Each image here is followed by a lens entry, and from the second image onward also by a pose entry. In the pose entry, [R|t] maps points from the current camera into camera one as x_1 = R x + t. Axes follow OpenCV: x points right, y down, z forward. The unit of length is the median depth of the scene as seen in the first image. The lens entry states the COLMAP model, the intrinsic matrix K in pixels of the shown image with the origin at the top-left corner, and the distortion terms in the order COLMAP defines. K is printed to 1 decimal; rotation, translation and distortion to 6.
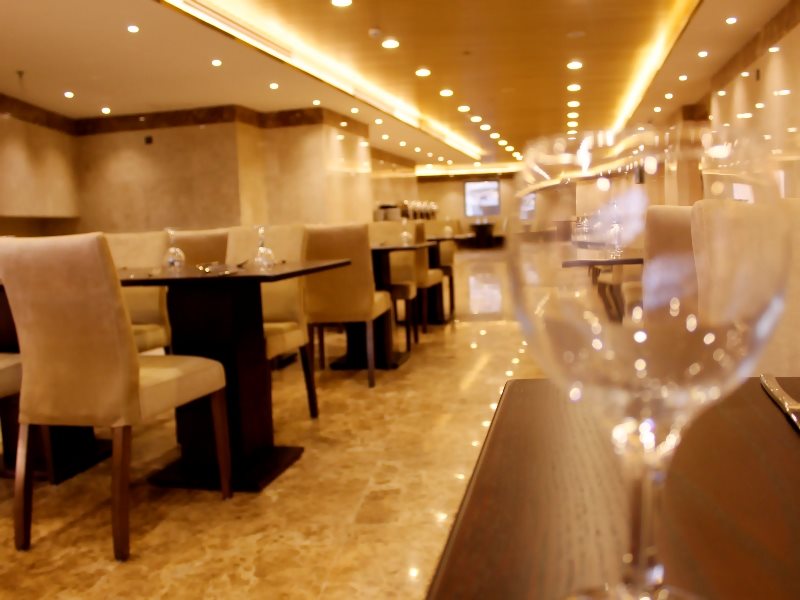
lens RADIAL K [[743.0, 0, 400.0], [0, 743.0, 300.0], [0, 0, 1]] dist [-0.072606, 0.015958]
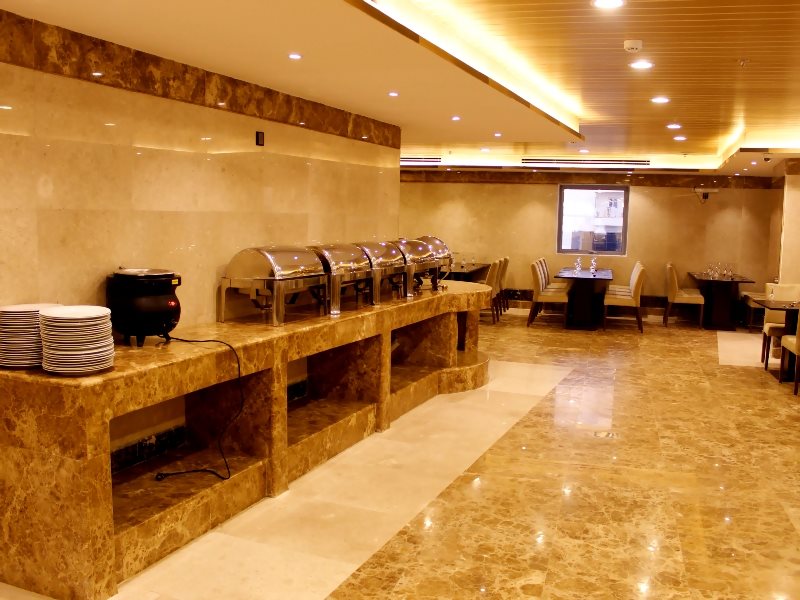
lens RADIAL K [[743.0, 0, 400.0], [0, 743.0, 300.0], [0, 0, 1]] dist [-0.072606, 0.015958]
pose [[0.983660, 0.082610, -0.159962, 0.195016], [-0.080805, 0.996572, 0.017768, -0.239237], [0.160881, -0.004552, 0.986963, 1.424627]]
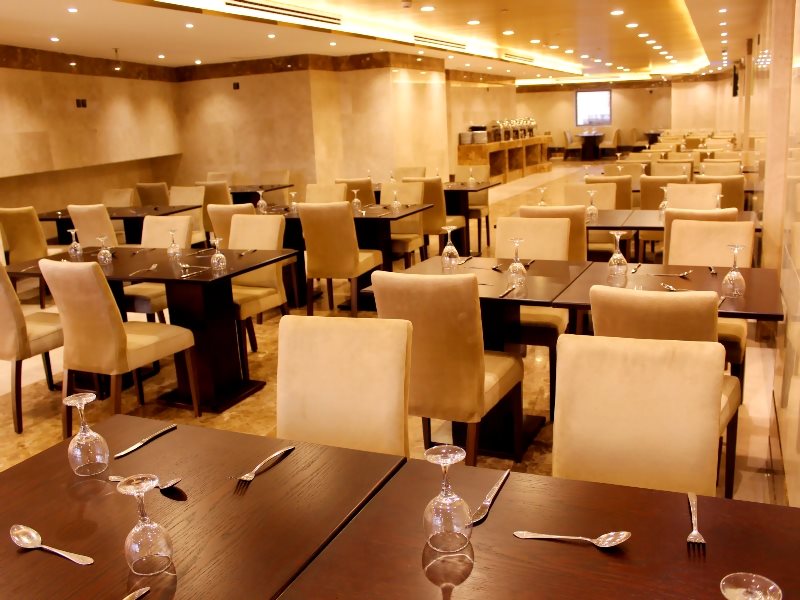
lens RADIAL K [[743.0, 0, 400.0], [0, 743.0, 300.0], [0, 0, 1]] dist [-0.072606, 0.015958]
pose [[0.983300, 0.039211, -0.177720, 0.122212], [-0.014070, 0.989970, 0.140574, -0.053389], [0.181450, -0.135726, 0.973989, -0.107694]]
